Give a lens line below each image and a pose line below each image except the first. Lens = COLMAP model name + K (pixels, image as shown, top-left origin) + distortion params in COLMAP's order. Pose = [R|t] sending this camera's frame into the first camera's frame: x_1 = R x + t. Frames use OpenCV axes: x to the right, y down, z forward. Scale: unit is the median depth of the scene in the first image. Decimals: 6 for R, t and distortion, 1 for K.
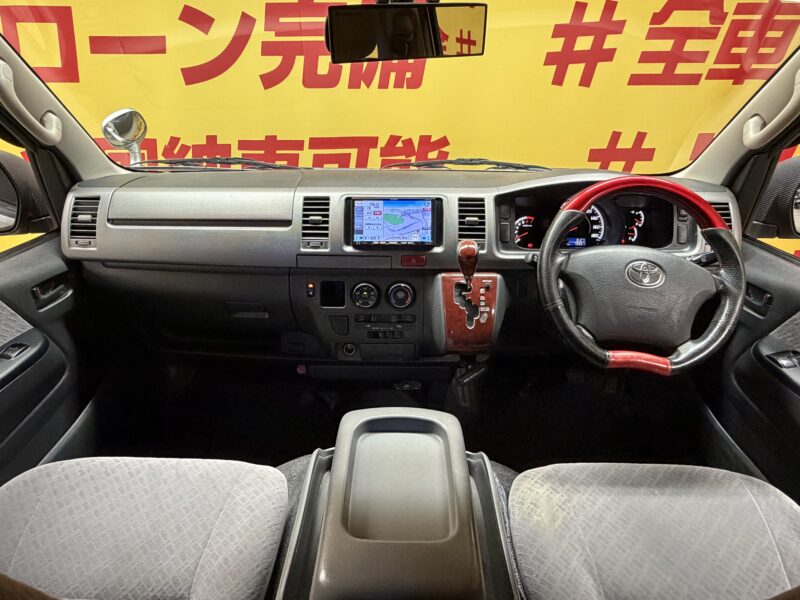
lens RADIAL K [[514.3, 0, 392.5], [0, 514.3, 299.2], [0, 0, 1]] dist [0.000967, -0.000439]
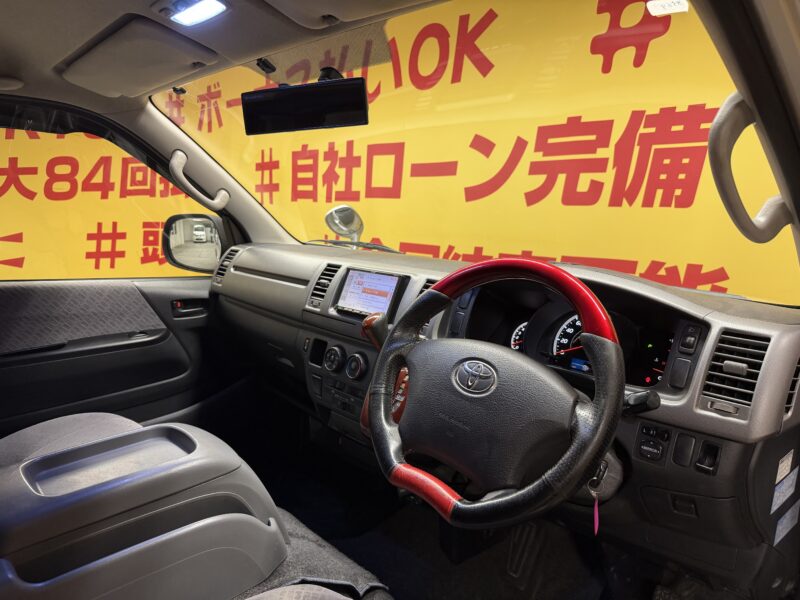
lens RADIAL K [[572.5, 0, 400.0], [0, 572.5, 300.0], [0, 0, 1]] dist [0.057683, -0.099189]
pose [[0.695941, 0.132321, -0.705802, 0.818686], [-0.320422, 0.936826, -0.140312, 0.000169], [0.642647, 0.323803, 0.694375, 0.255497]]
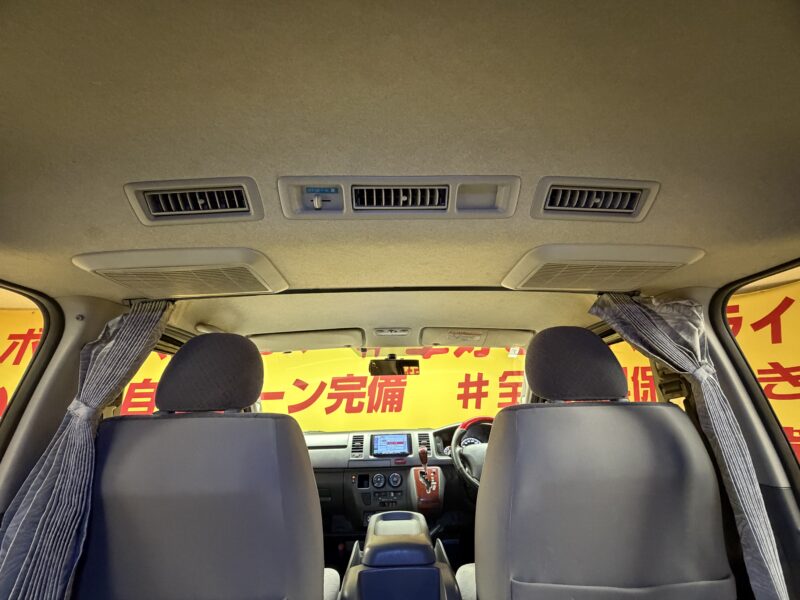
lens RADIAL K [[315.7, 0, 398.2], [0, 315.7, 304.1], [0, 0, 1]] dist [-0.001321, -0.000200]
pose [[0.998903, -0.013793, 0.044755, -0.020362], [0.041585, 0.700765, -0.712179, 0.415653], [-0.021540, 0.713259, 0.700569, -0.452275]]
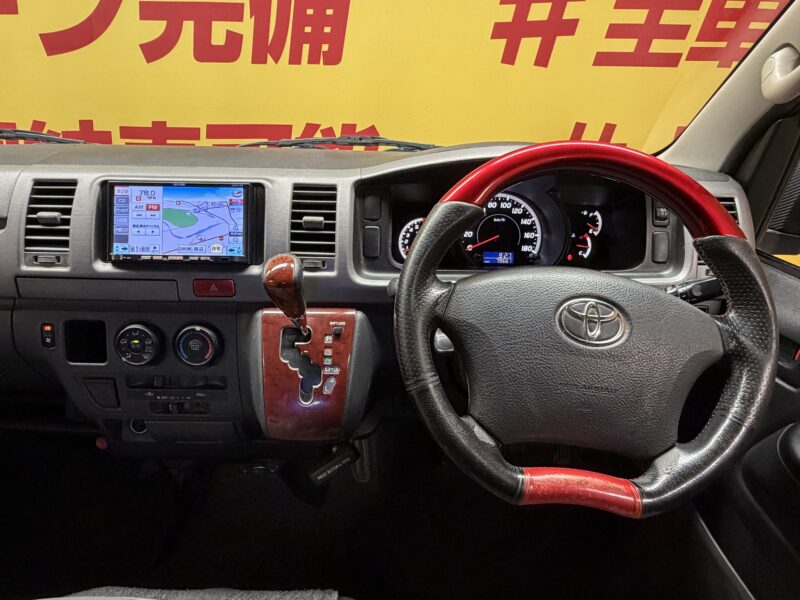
lens RADIAL K [[516.7, 0, 383.1], [0, 516.7, 302.4], [0, 0, 1]] dist [0.001303, -0.001561]
pose [[0.999671, 0.006382, 0.024839, 0.215071], [-0.006056, 0.999895, -0.013177, -0.050436], [-0.024920, 0.013022, 0.999605, 0.388549]]
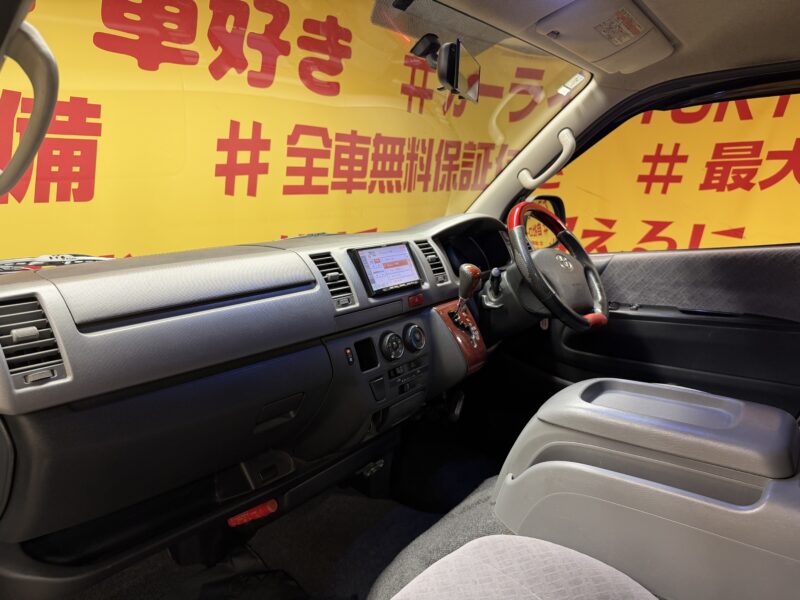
lens RADIAL K [[572.5, 0, 400.0], [0, 572.5, 300.0], [0, 0, 1]] dist [0.057683, -0.099189]
pose [[0.590118, -0.157502, 0.791804, -0.841086], [0.381724, 0.918658, -0.101757, 0.024724], [-0.711370, 0.362299, 0.602239, 0.338572]]
